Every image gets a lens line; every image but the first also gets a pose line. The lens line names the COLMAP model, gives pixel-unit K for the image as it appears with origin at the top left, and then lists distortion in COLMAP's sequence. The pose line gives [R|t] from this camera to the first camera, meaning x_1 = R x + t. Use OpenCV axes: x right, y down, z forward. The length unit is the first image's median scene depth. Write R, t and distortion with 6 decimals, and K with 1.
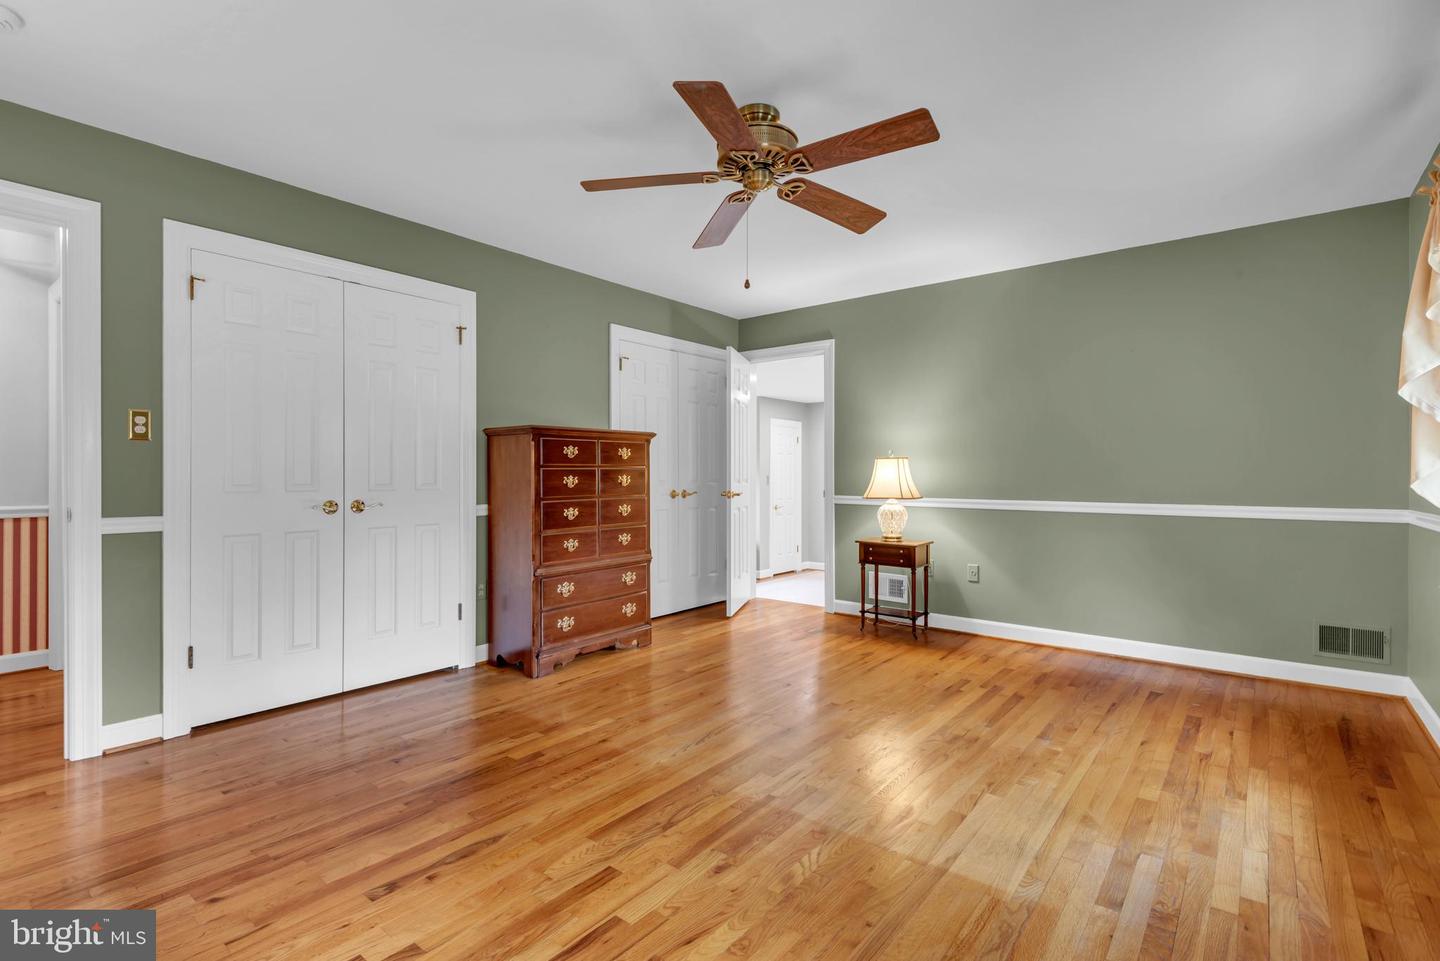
lens RADIAL K [[675.0, 0, 728.1], [0, 675.0, 478.0], [0, 0, 1]] dist [0.014105, -0.003093]
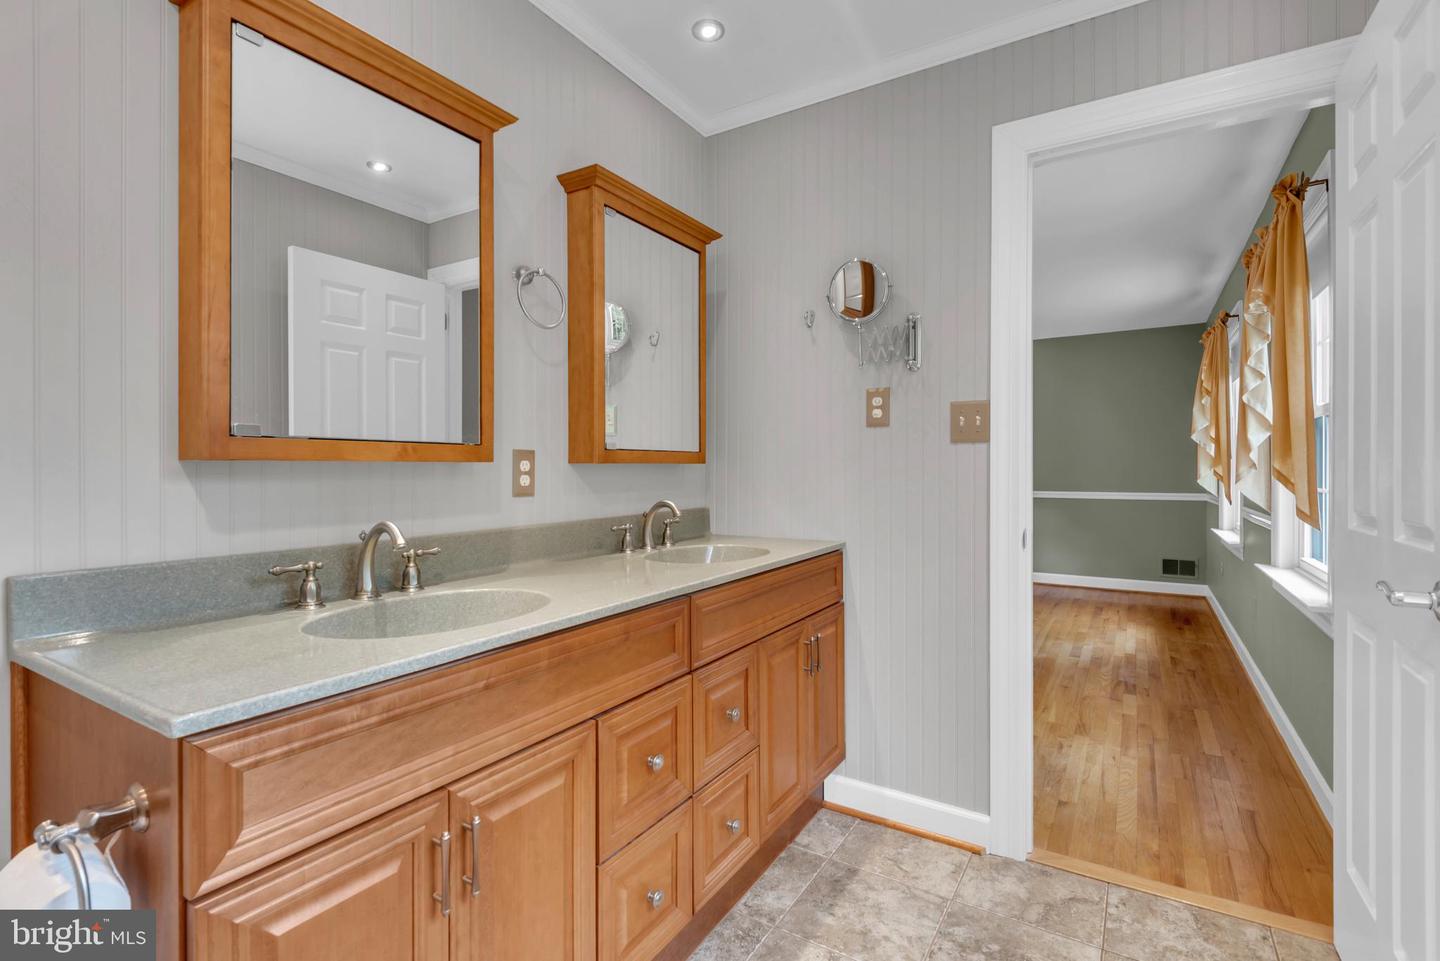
lens RADIAL K [[675.0, 0, 709.6], [0, 675.0, 474.9], [0, 0, 1]] dist [0.014105, -0.003093]
pose [[0.994009, -0.009672, 0.108874, -0.524186], [0.009478, 0.999952, 0.002305, -0.019687], [-0.108891, -0.001259, 0.994053, -0.666027]]
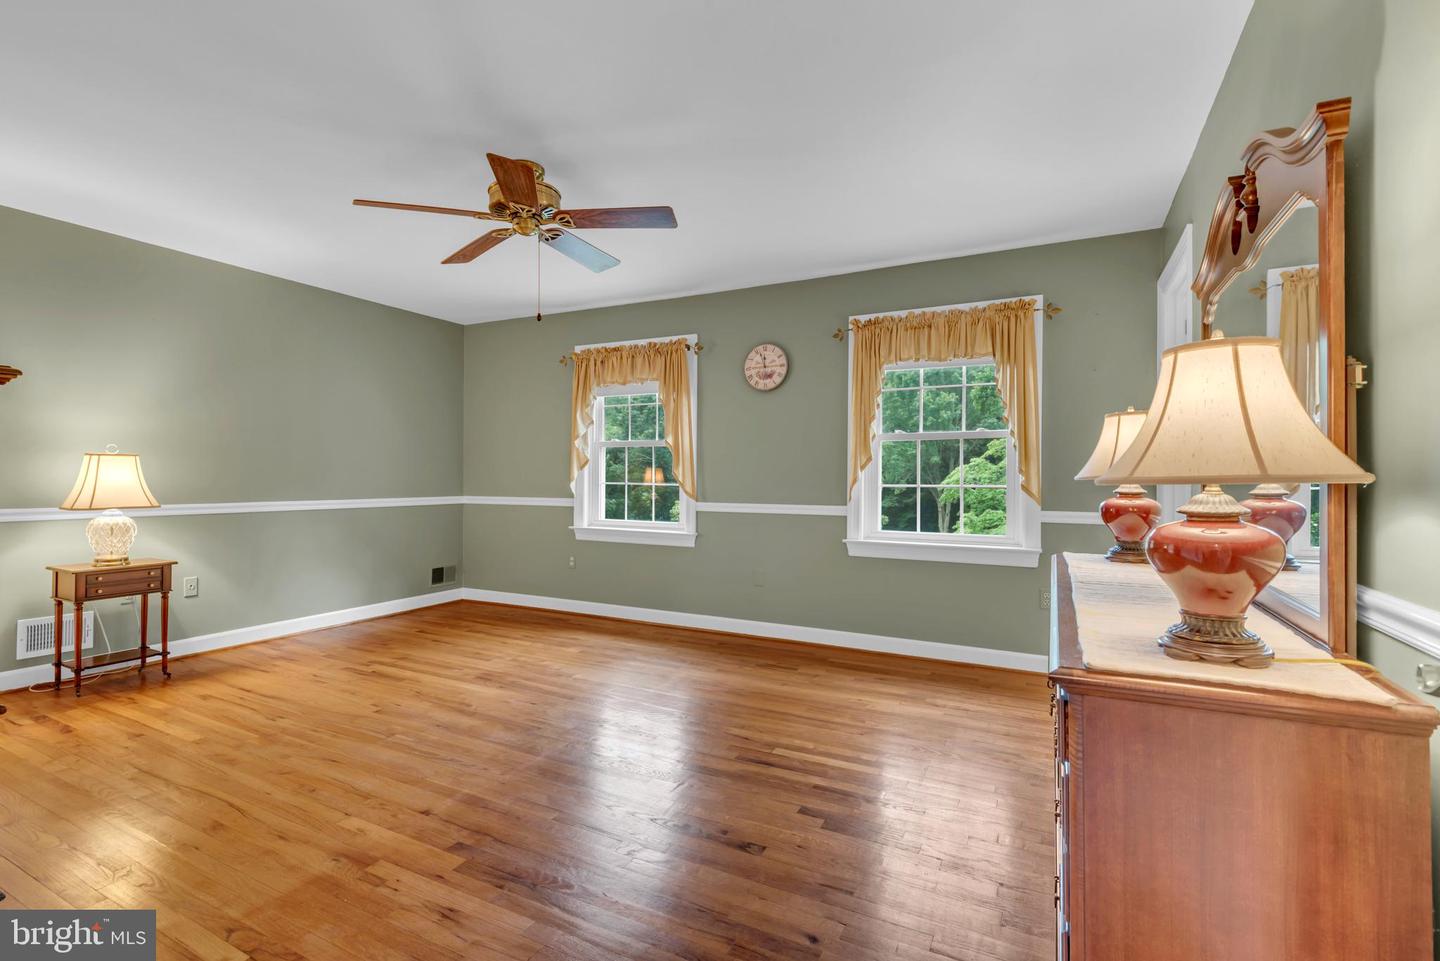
lens RADIAL K [[675.0, 0, 683.5], [0, 675.0, 479.6], [0, 0, 1]] dist [0.014105, -0.003093]
pose [[-0.175075, -0.005716, 0.984539, -0.897514], [-0.001153, 0.999984, 0.005601, -0.009853], [-0.984554, -0.000155, -0.175079, 0.732759]]
